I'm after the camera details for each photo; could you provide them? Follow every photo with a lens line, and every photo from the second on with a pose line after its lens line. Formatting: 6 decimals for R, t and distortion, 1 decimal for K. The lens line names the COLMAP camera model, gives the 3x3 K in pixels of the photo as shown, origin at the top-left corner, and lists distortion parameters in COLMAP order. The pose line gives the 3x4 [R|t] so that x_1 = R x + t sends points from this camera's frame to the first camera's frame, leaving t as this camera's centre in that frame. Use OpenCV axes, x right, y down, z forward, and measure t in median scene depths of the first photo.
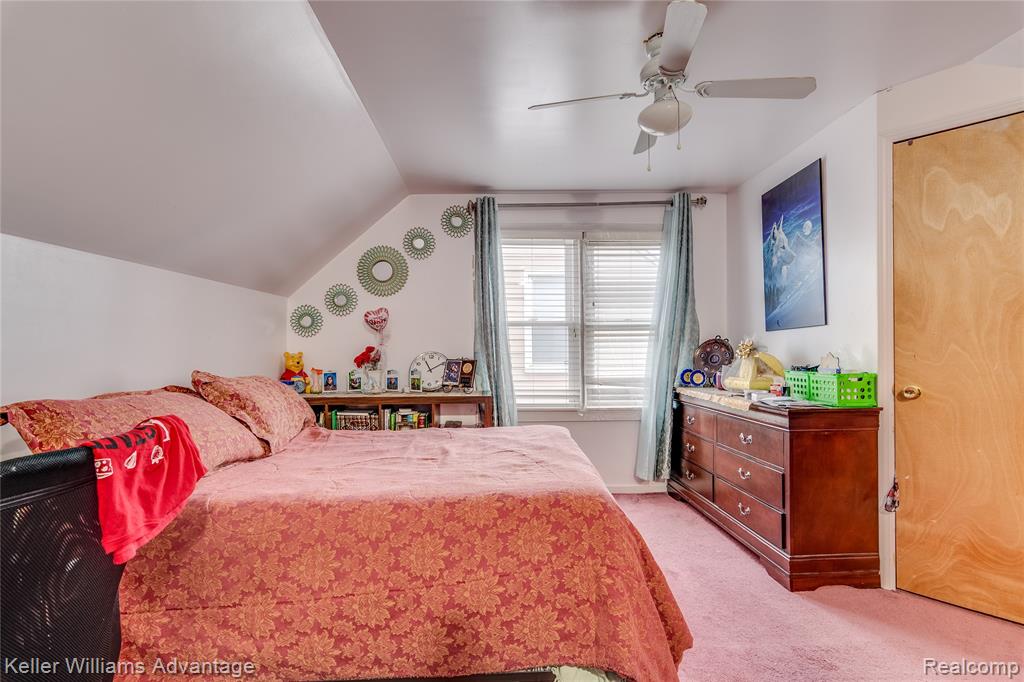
lens RADIAL K [[494.8, 0, 505.7], [0, 494.8, 342.2], [0, 0, 1]] dist [-0.003459, -0.000010]
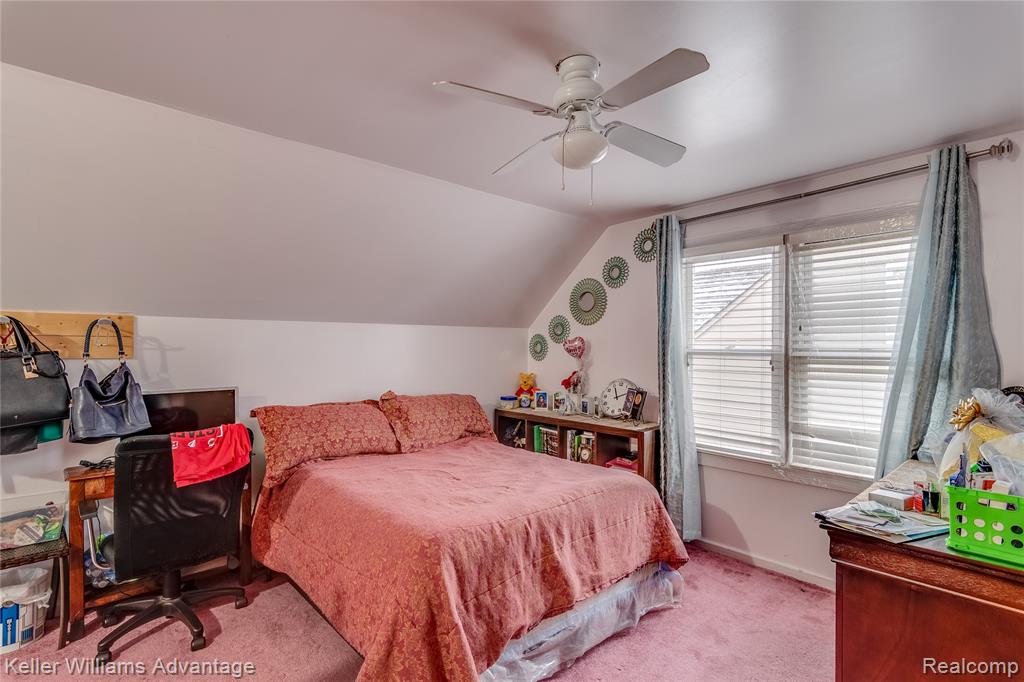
lens RADIAL K [[494.8, 0, 503.5], [0, 494.8, 342.3], [0, 0, 1]] dist [-0.003459, -0.000010]
pose [[0.629557, 0.000412, -0.776954, 0.480077], [-0.000234, 1.000000, 0.000340, -0.056243], [0.776954, -0.000032, 0.629557, 0.176221]]
